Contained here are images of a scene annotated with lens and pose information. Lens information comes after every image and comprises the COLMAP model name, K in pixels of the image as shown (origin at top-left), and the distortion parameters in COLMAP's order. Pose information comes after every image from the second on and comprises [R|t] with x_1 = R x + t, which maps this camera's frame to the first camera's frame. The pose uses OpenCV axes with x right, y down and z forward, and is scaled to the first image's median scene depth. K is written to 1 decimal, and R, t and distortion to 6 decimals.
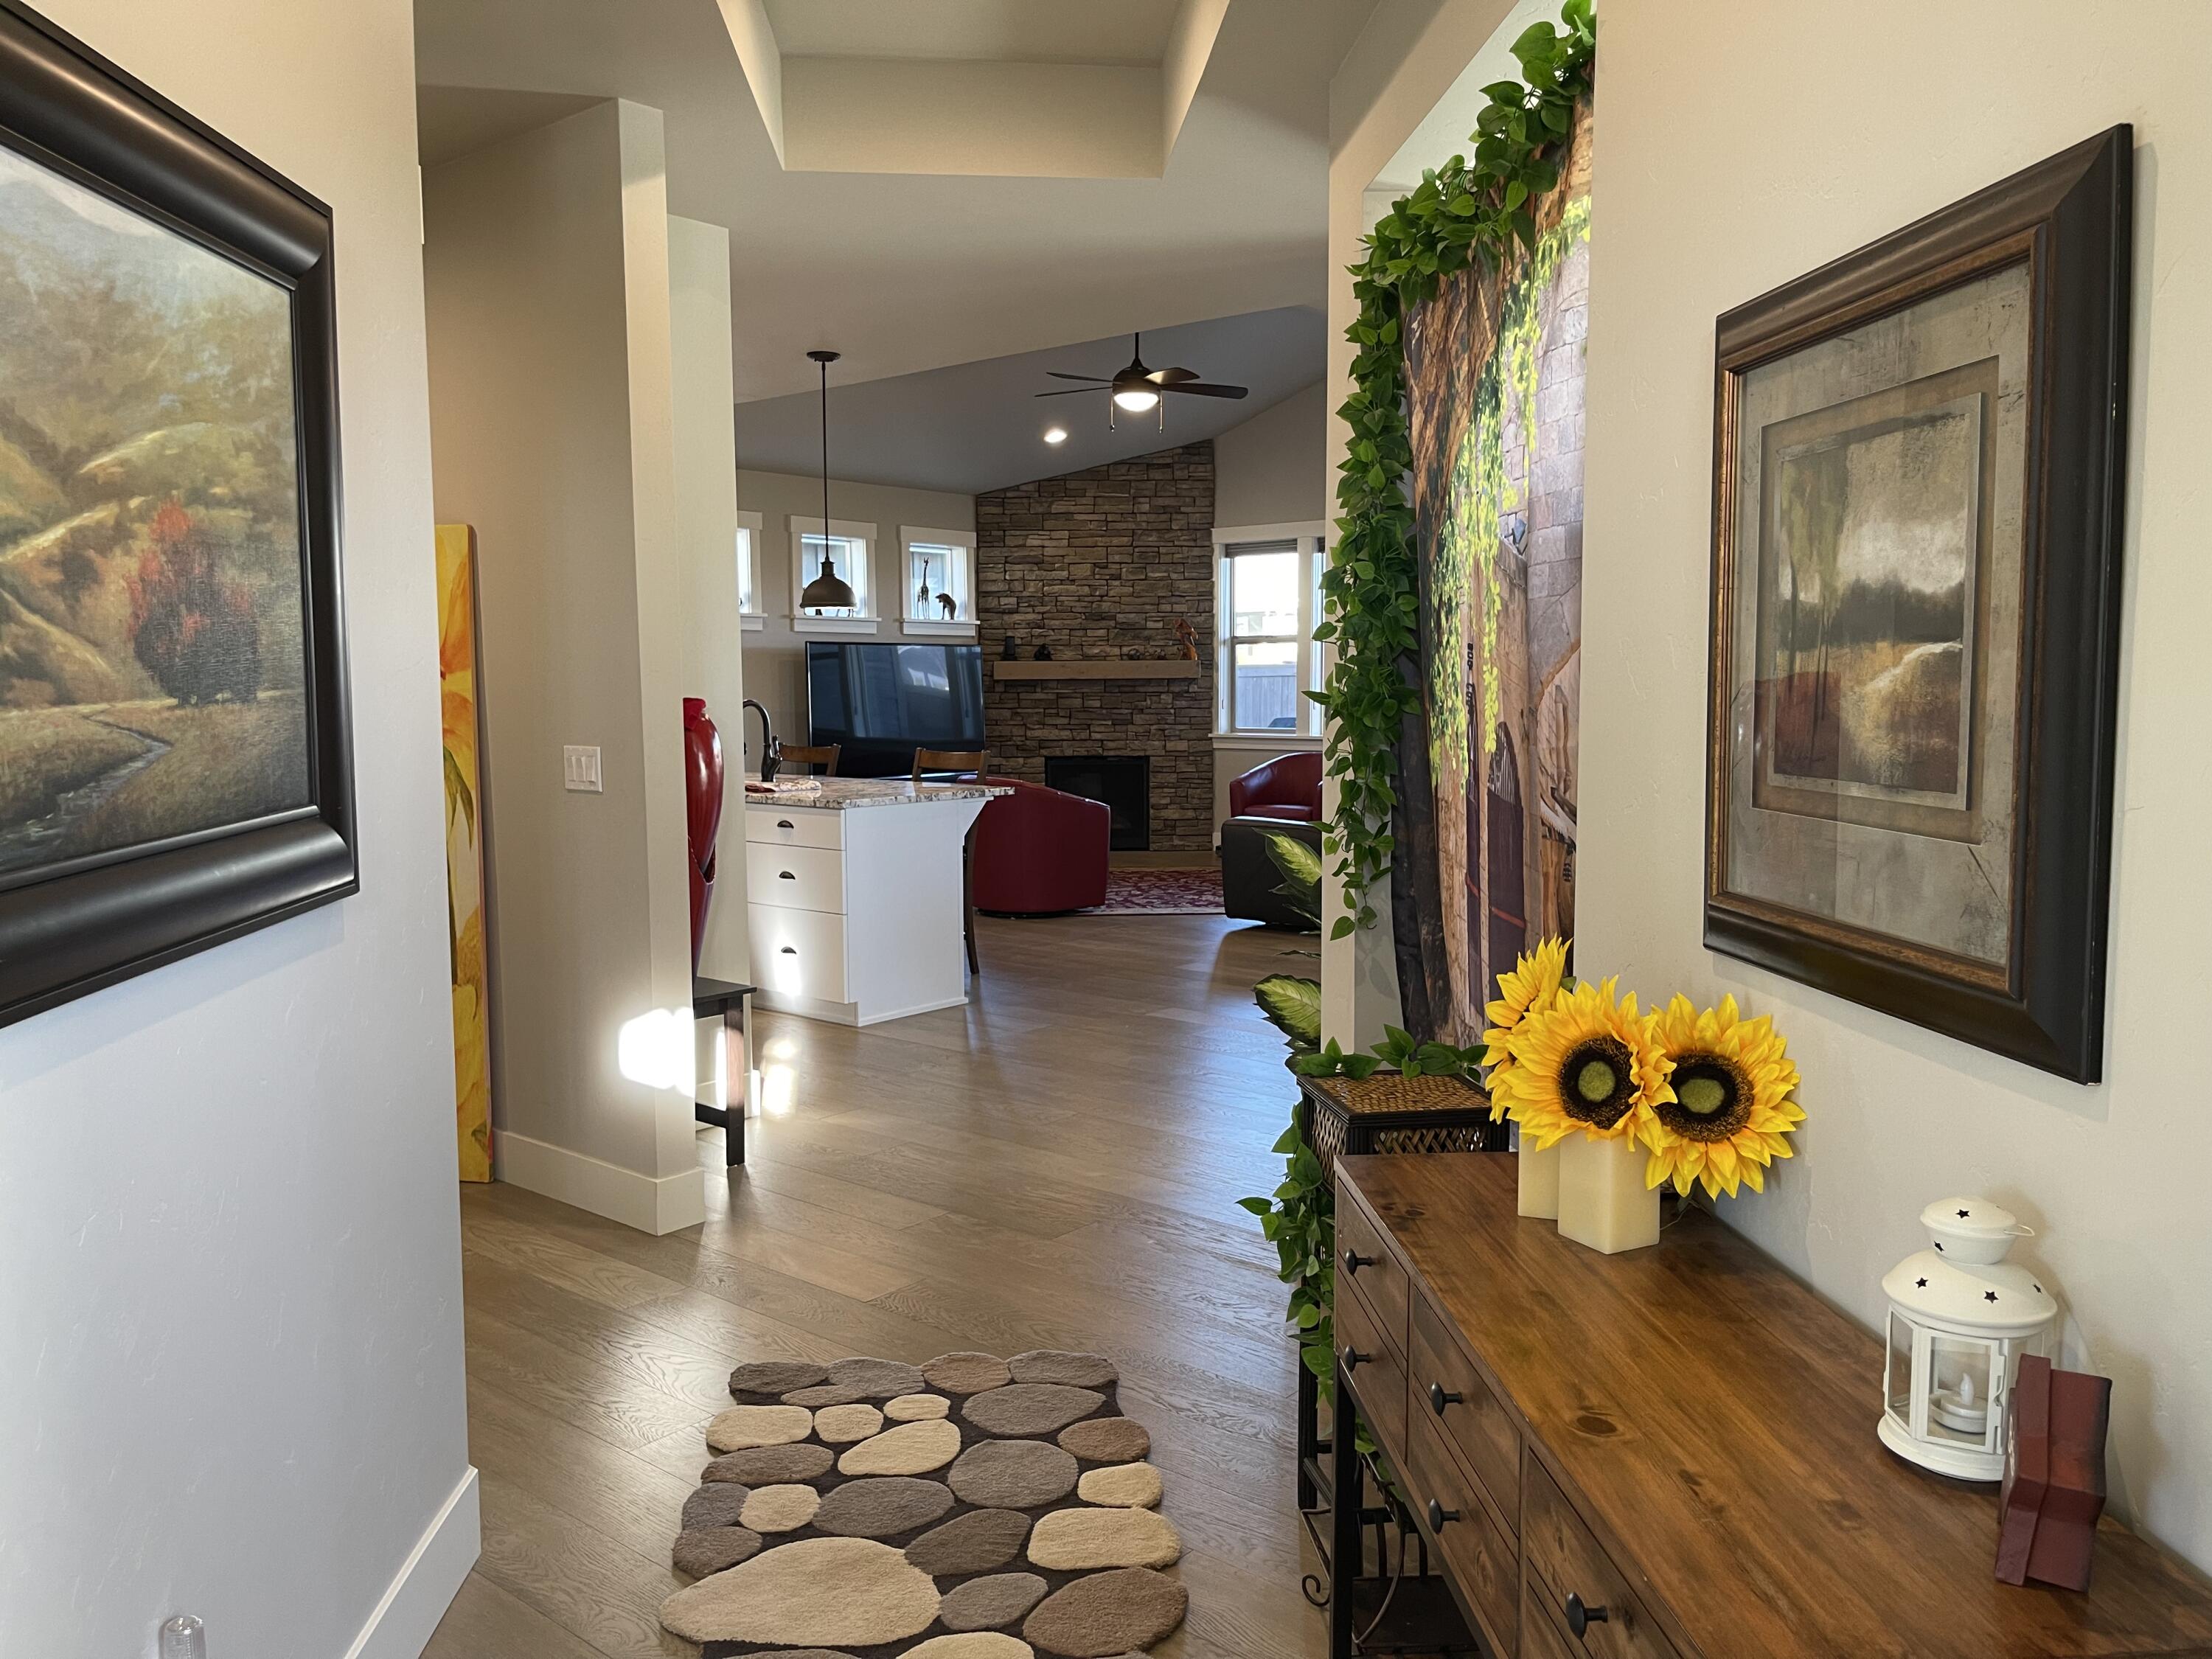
lens RADIAL K [[1676.7, 0, 1108.8], [0, 1676.7, 870.6], [0, 0, 1]] dist [0.074989, -0.125745]
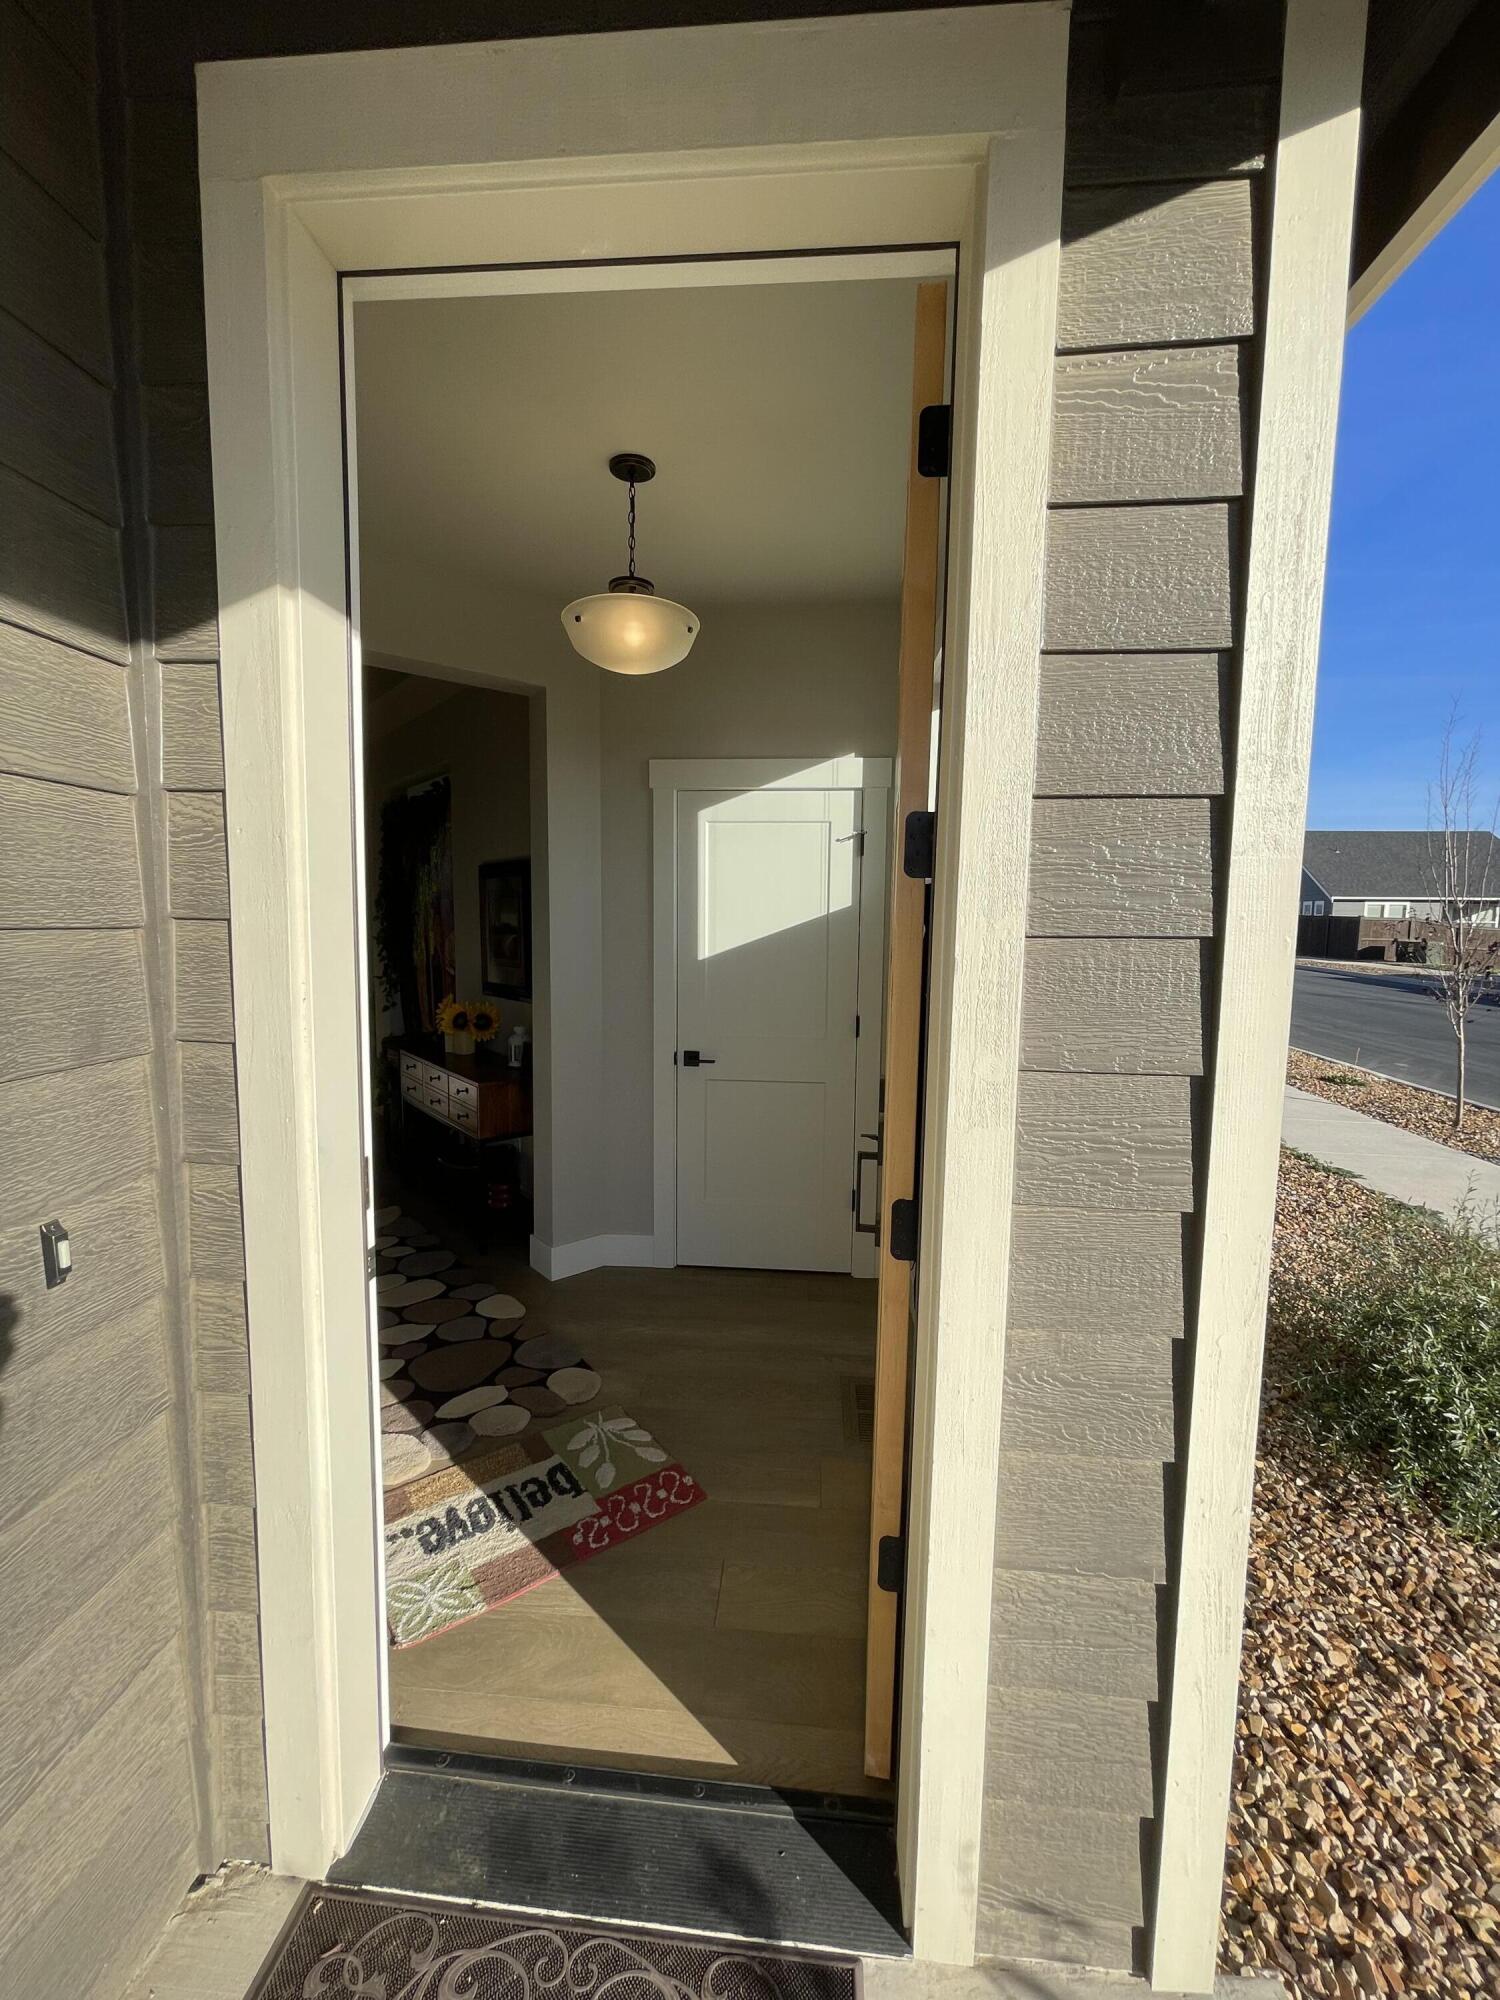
lens RADIAL K [[810.0, 0, 750.4], [0, 810.0, 1000.1], [0, 0, 1]] dist [-0.004282, 0.000675]
pose [[0.816841, -0.038192, 0.575597, -0.053931], [0.046529, 0.998917, 0.000250, 0.014647], [-0.574983, 0.026578, 0.817734, -0.201752]]
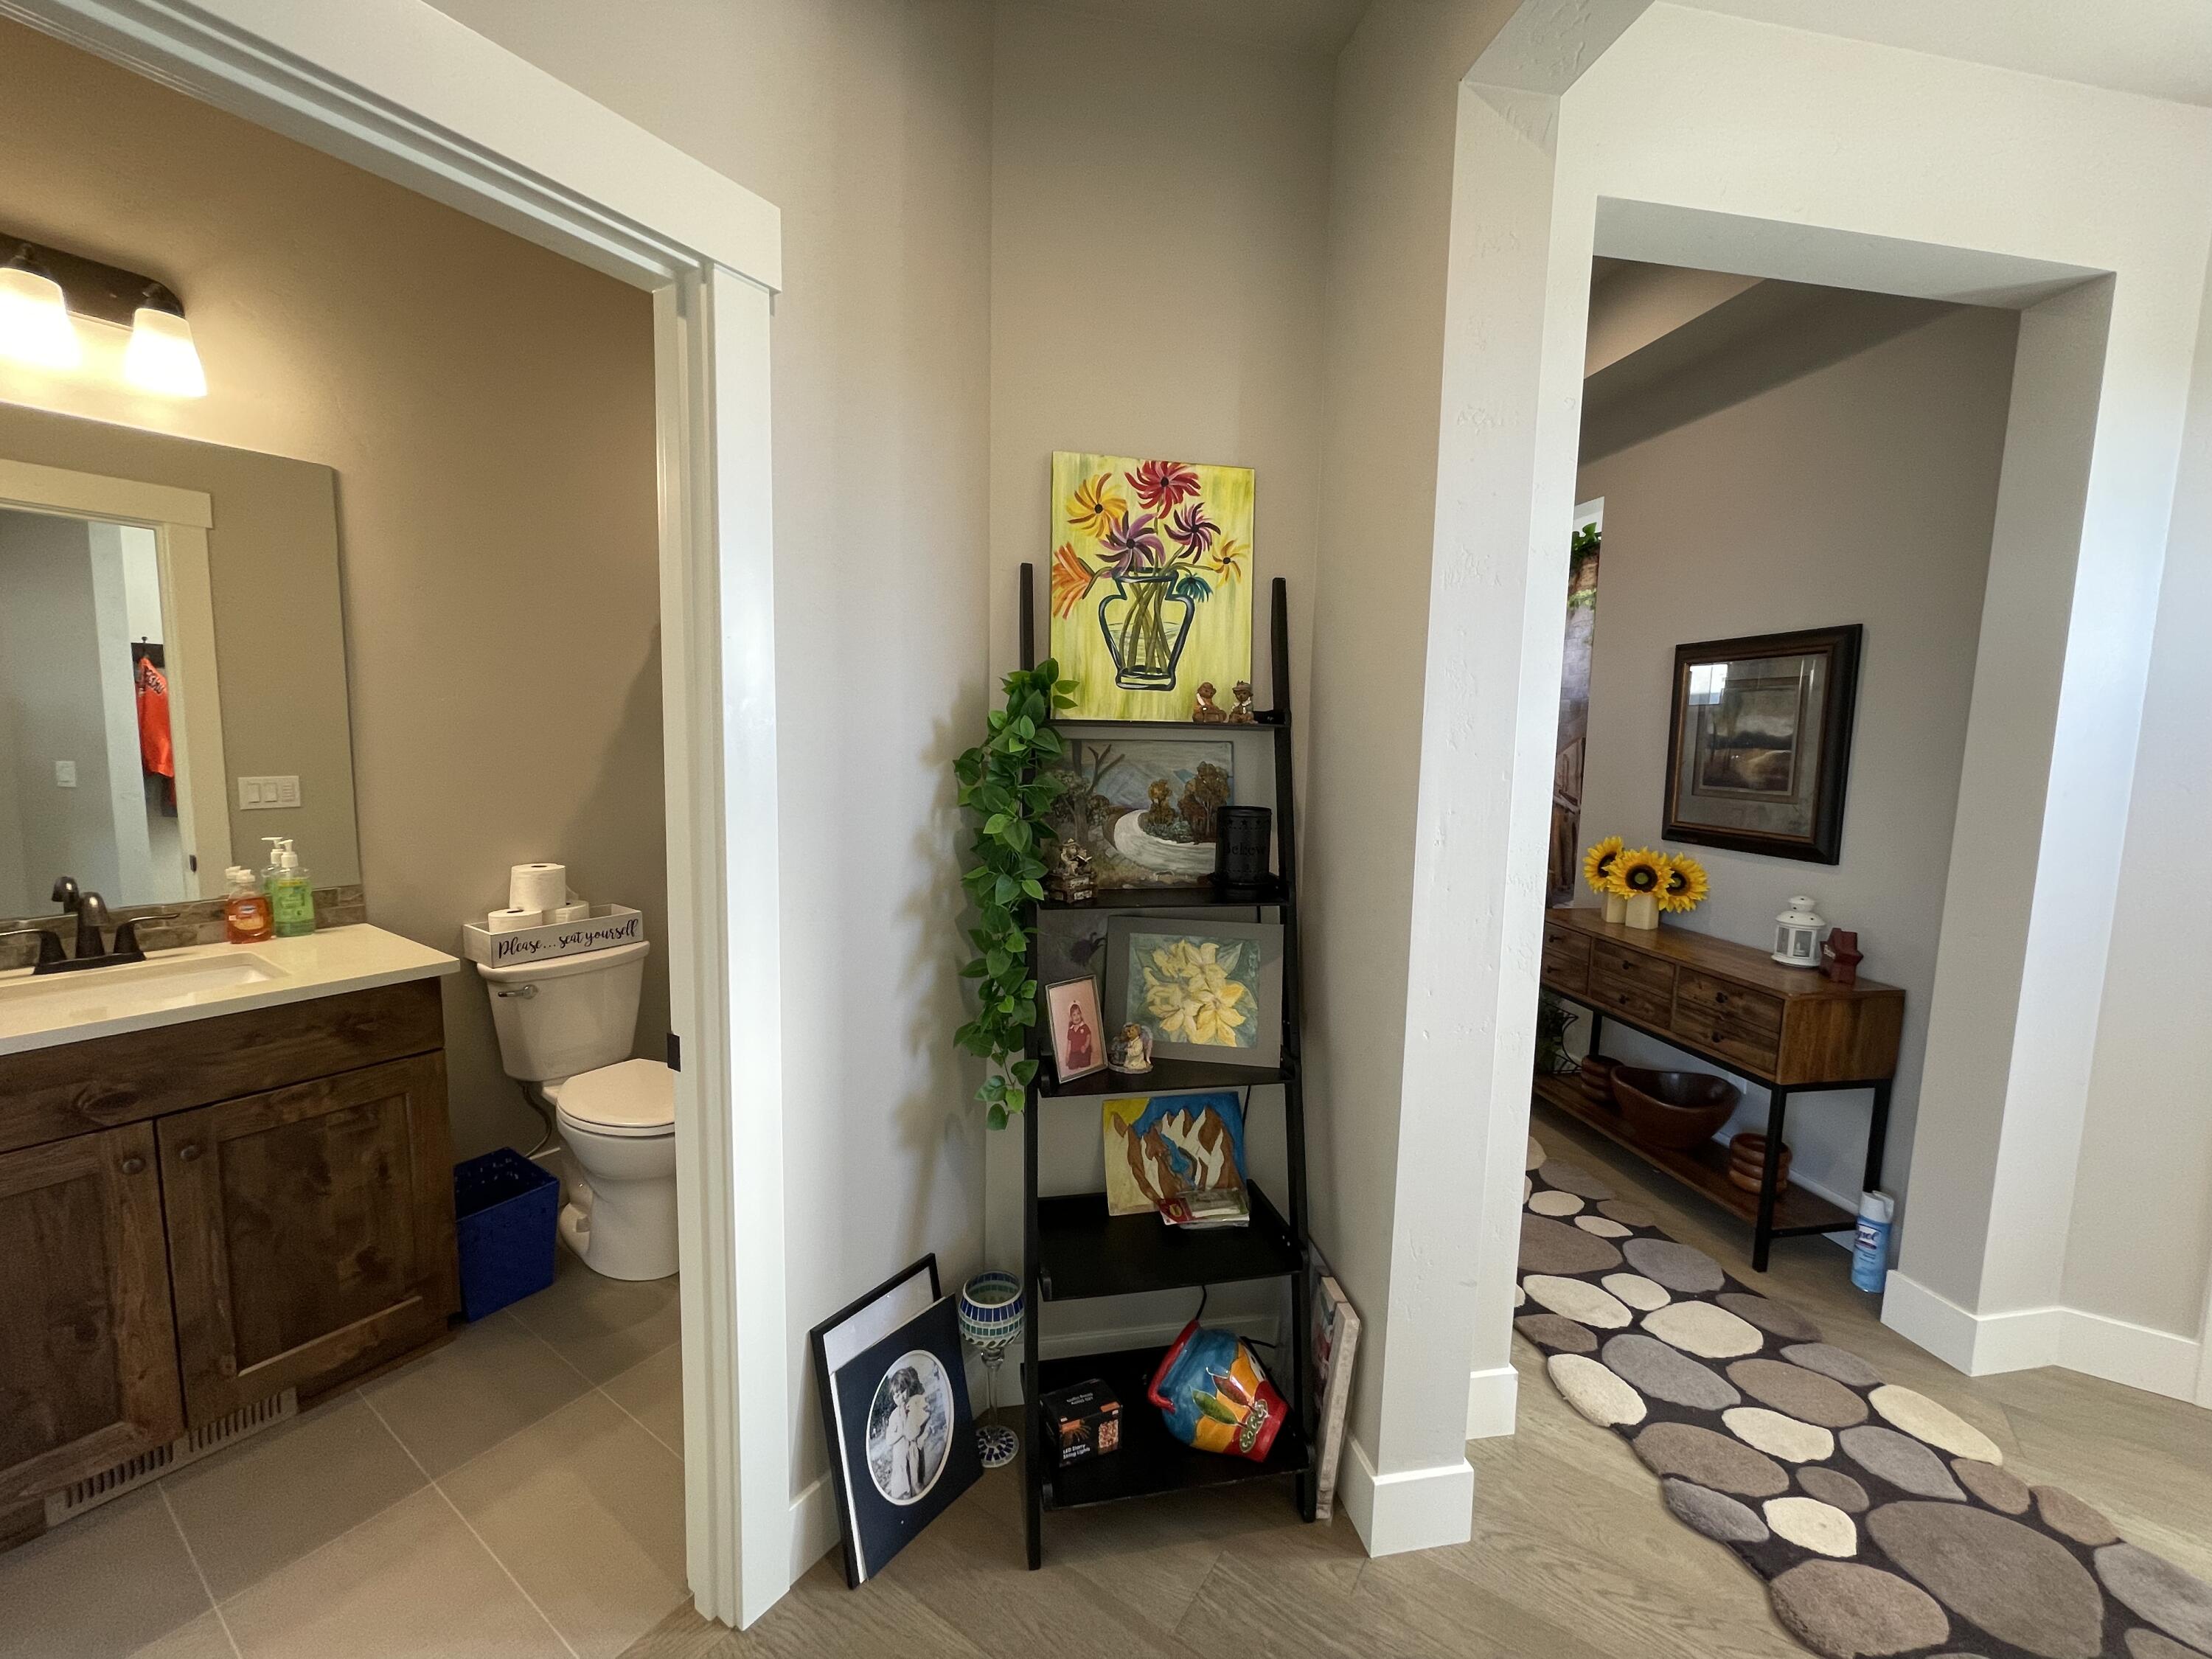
lens RADIAL K [[897.0, 0, 1106.0], [0, 897.0, 829.5], [0, 0, 1]] dist [0.018974, -0.005844]
pose [[0.995260, 0.017176, 0.095720, -0.131068], [-0.016095, 0.999798, -0.012056, 0.009695], [-0.095907, 0.010458, 0.995335, -0.092474]]
